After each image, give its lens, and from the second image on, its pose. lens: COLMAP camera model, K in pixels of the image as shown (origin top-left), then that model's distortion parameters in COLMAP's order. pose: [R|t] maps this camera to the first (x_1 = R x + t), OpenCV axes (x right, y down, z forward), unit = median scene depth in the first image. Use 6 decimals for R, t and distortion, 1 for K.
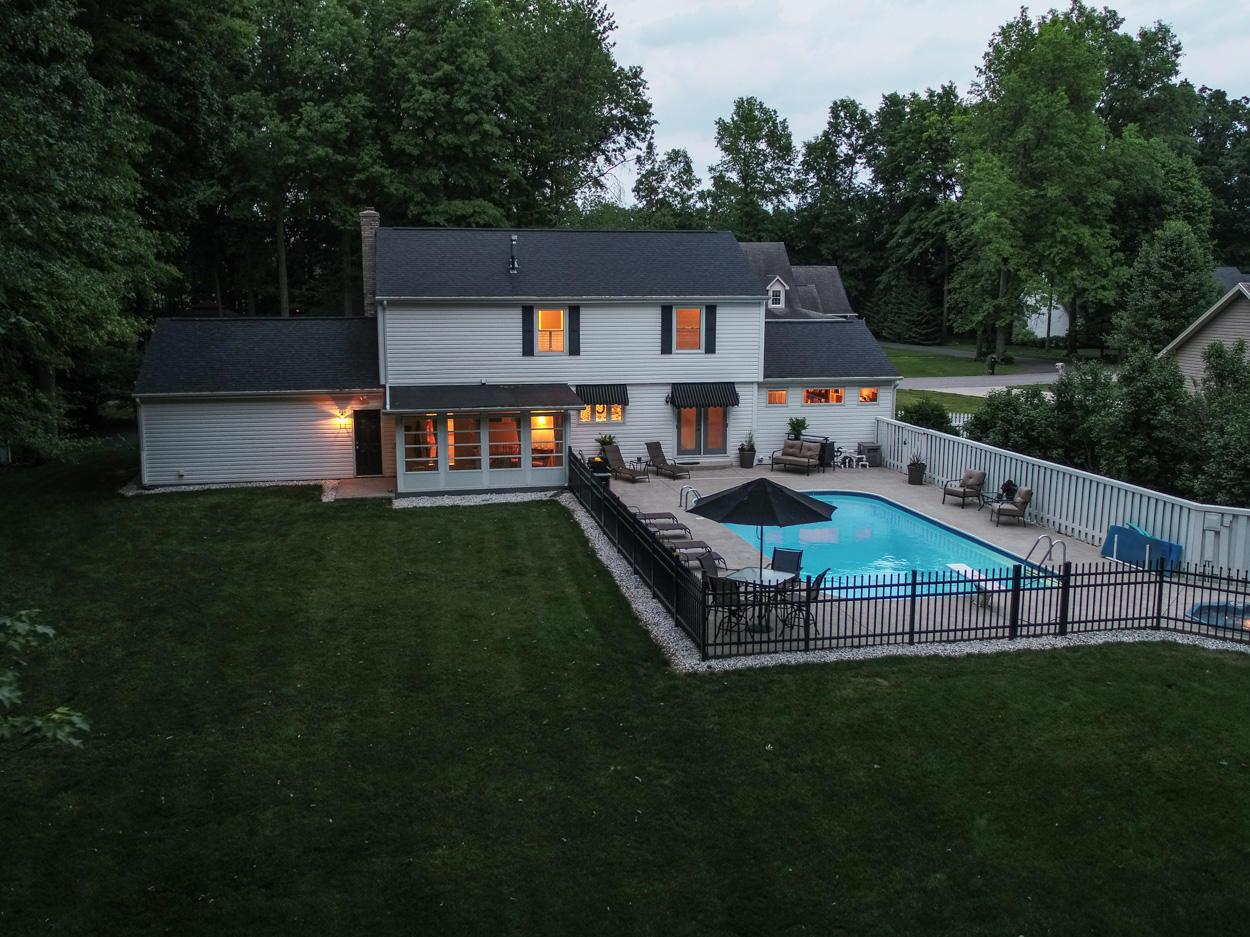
lens RADIAL K [[1134.4, 0, 626.7], [0, 1134.4, 463.8], [0, 0, 1]] dist [-0.010767, -0.005670]
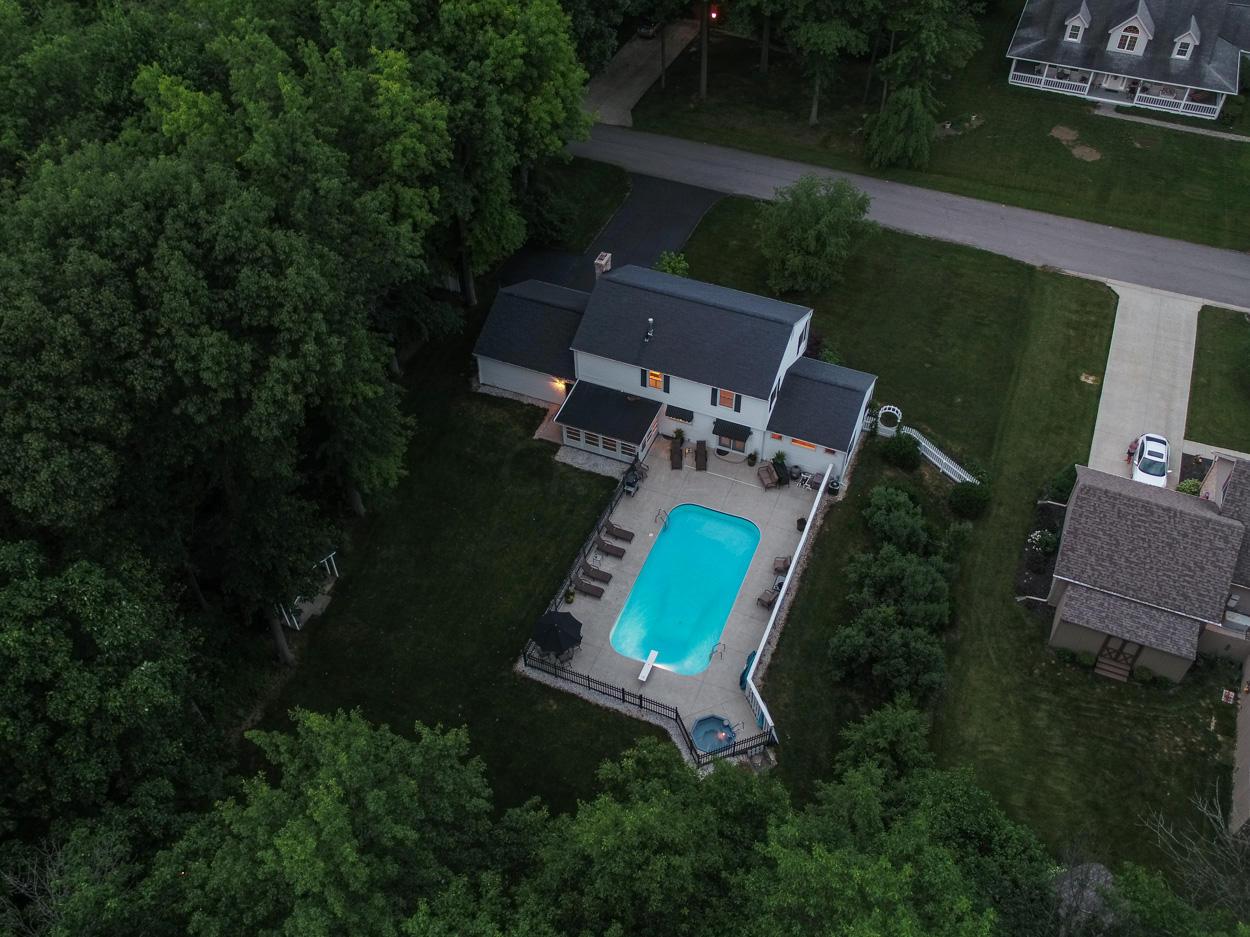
lens RADIAL K [[1089.6, 0, 626.4], [0, 1089.6, 453.3], [0, 0, 1]] dist [-0.013373, 0.016911]
pose [[0.828502, 0.395973, -0.395968, 0.591960], [-0.077628, 0.781488, 0.619073, -1.022778], [0.554580, -0.482165, 0.678202, -0.286680]]
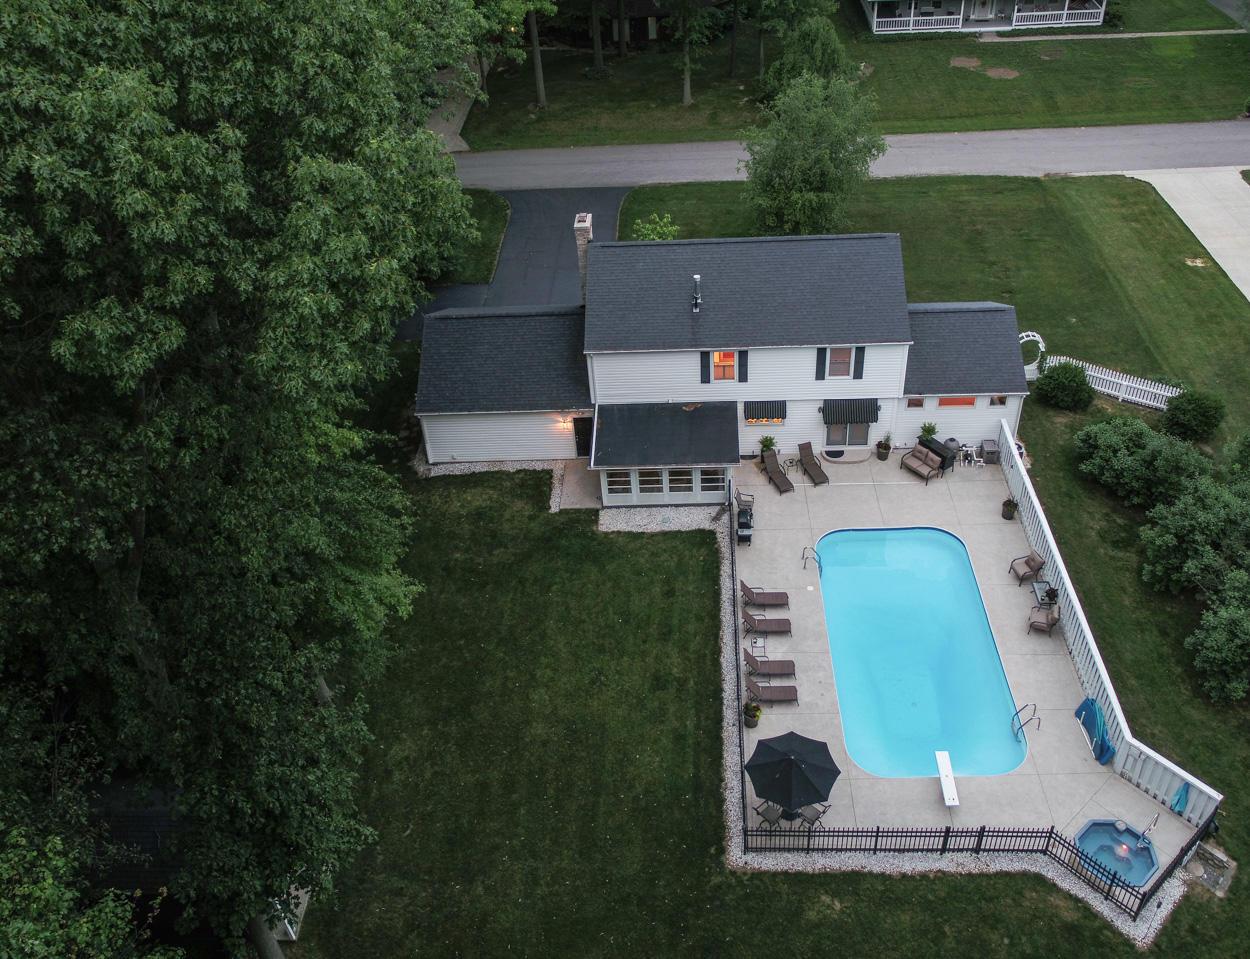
lens RADIAL K [[1104.9, 0, 642.9], [0, 1104.9, 475.7], [0, 0, 1]] dist [-0.009525, 0.006149]
pose [[0.972889, 0.101262, -0.207924, 0.097579], [0.015513, 0.868449, 0.495536, -0.545328], [0.230750, -0.485327, 0.843334, -0.082645]]
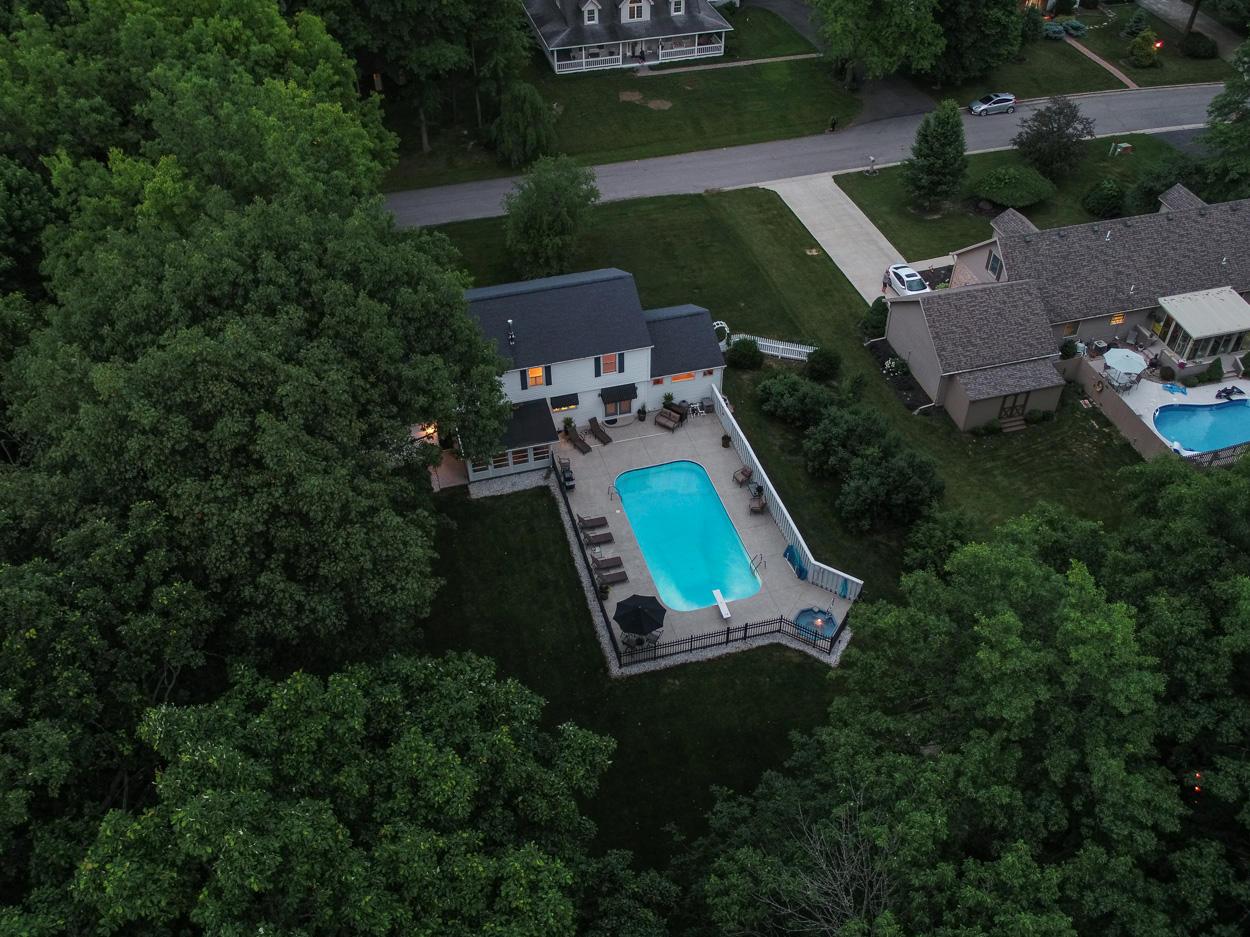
lens RADIAL K [[1089.6, 0, 626.4], [0, 1089.6, 453.3], [0, 0, 1]] dist [-0.013373, 0.016911]
pose [[0.997243, -0.053685, 0.051236, -0.015248], [0.018108, 0.845576, 0.533548, -0.861465], [-0.071967, -0.531149, 0.844217, -0.527567]]
